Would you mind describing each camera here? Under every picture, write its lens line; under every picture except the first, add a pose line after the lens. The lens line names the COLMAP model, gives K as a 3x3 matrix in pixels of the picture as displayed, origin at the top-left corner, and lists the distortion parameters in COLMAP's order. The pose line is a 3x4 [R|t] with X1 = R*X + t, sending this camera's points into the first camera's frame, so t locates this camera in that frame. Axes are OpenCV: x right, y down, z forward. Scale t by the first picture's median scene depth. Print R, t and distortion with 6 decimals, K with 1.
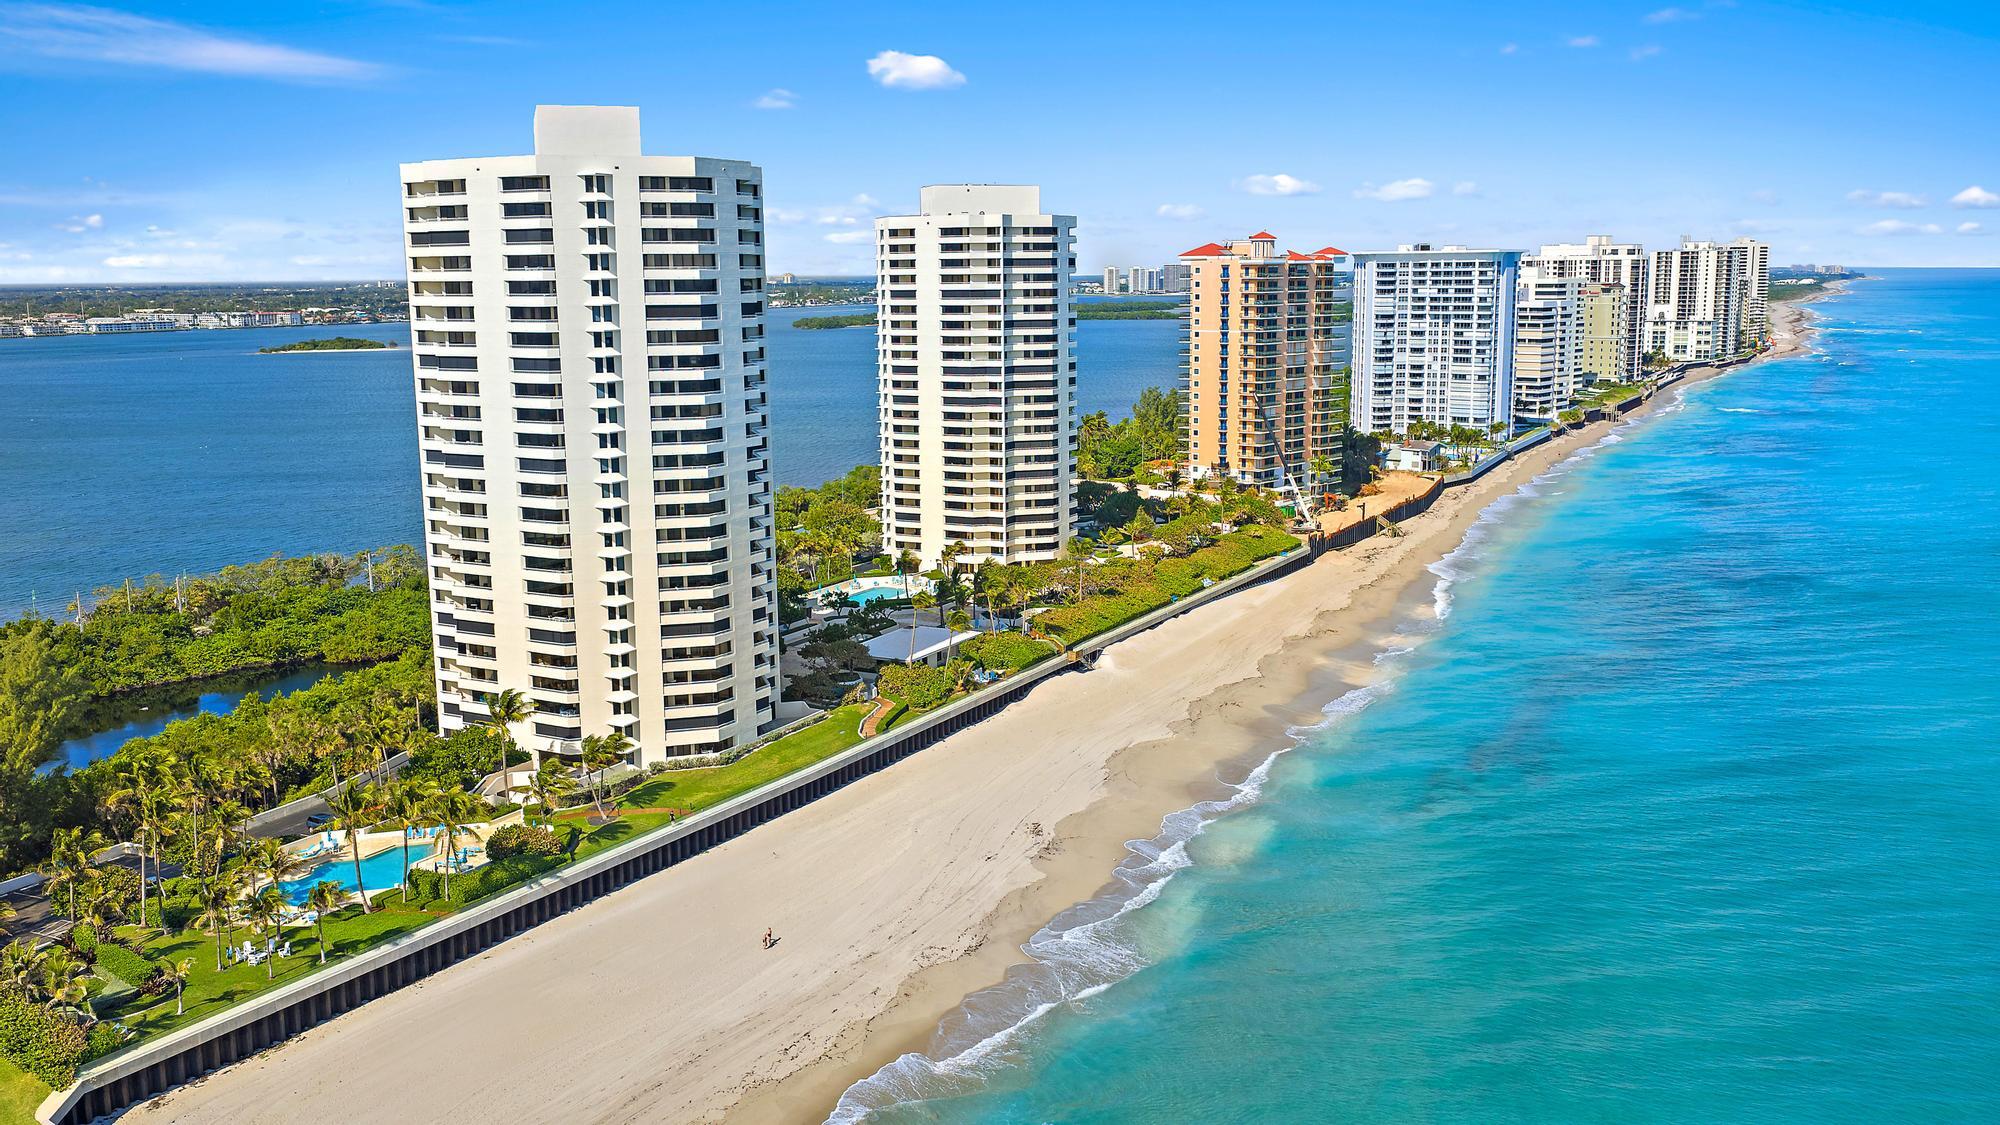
lens RADIAL K [[1673.4, 0, 1000.0], [0, 1673.4, 562.5], [0, 0, 1]] dist [0.008300, -0.011738]
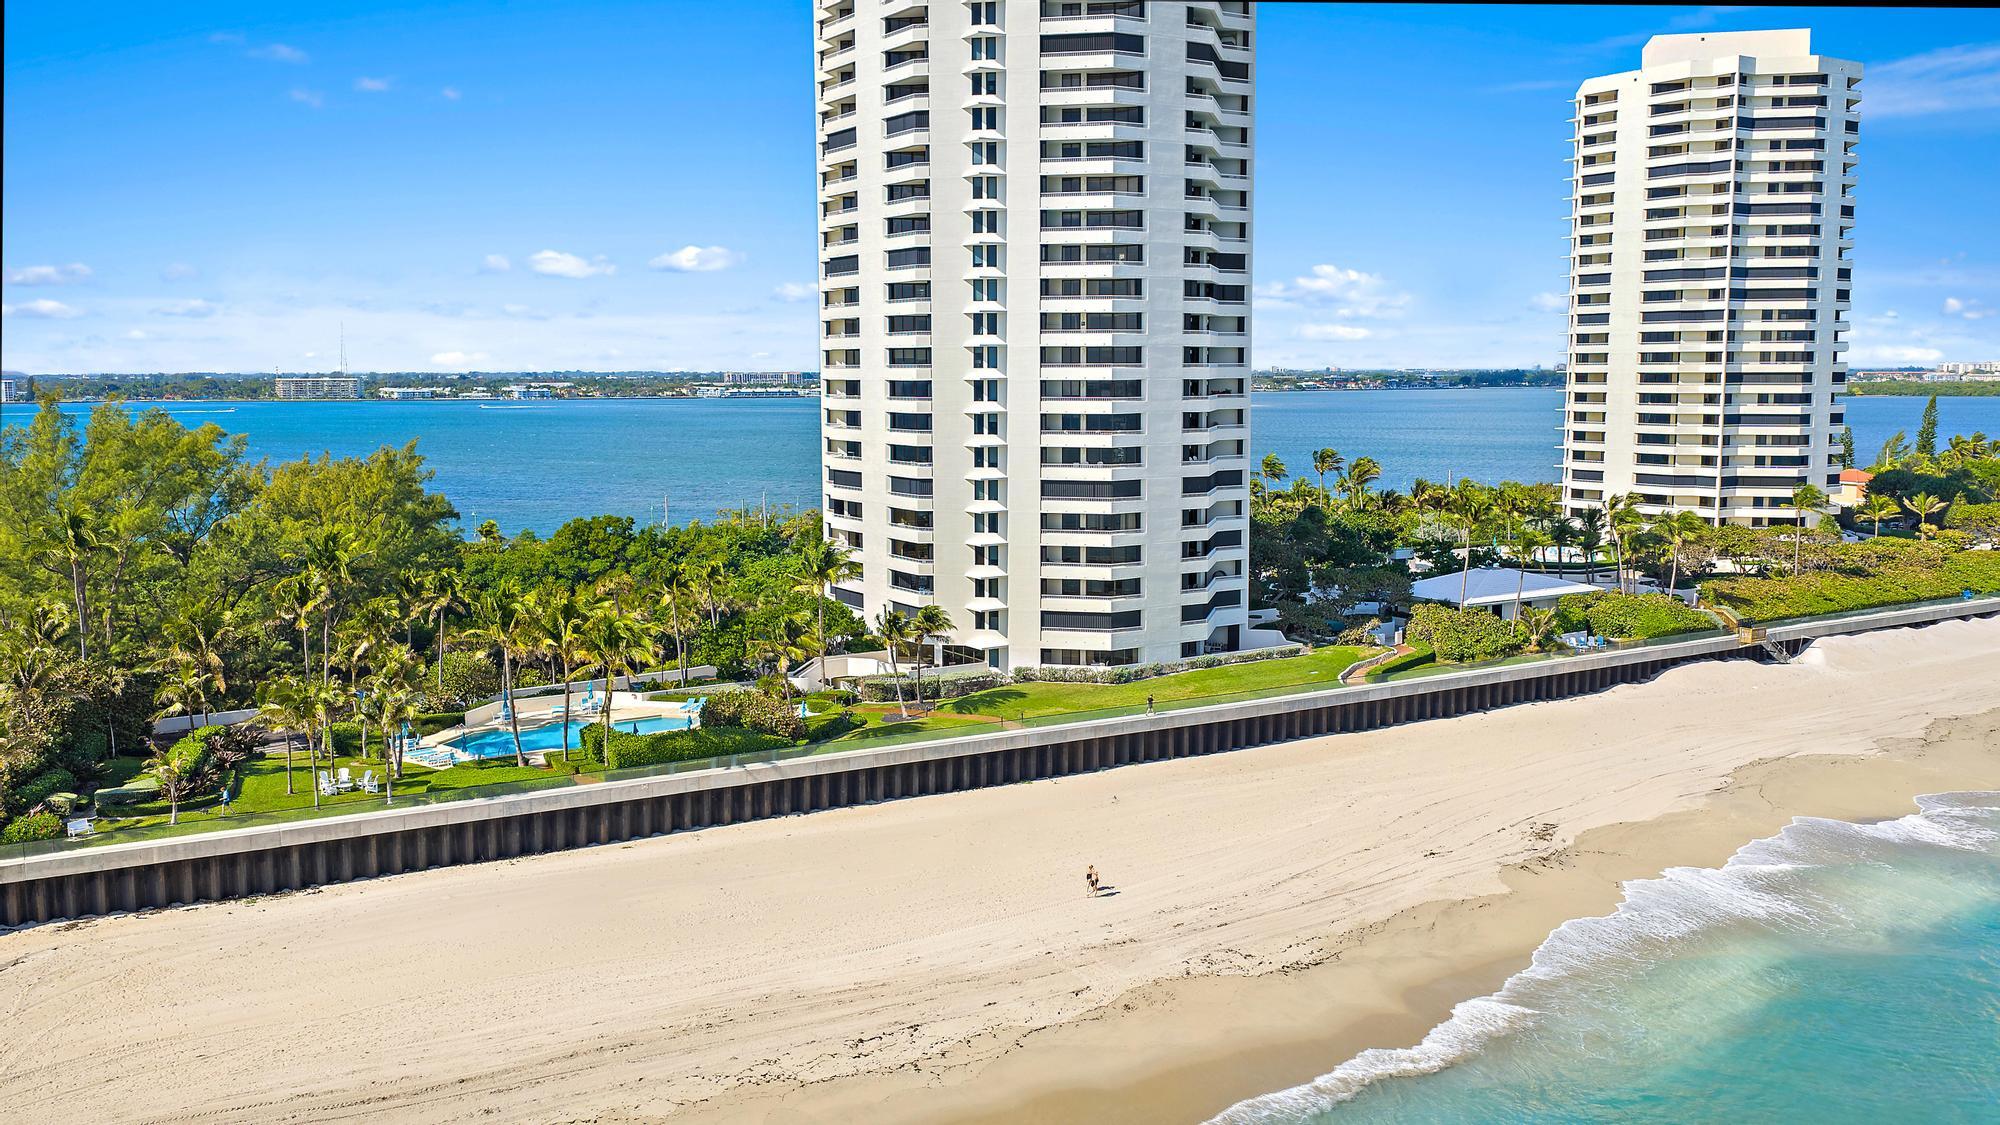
lens RADIAL K [[1673.4, 0, 1000.0], [0, 1673.4, 562.5], [0, 0, 1]] dist [0.008300, -0.011738]
pose [[0.871334, 0.065810, -0.486257, 0.106146], [-0.090556, 0.995511, -0.027537, 0.071776], [0.482262, 0.068027, 0.873382, 0.265209]]
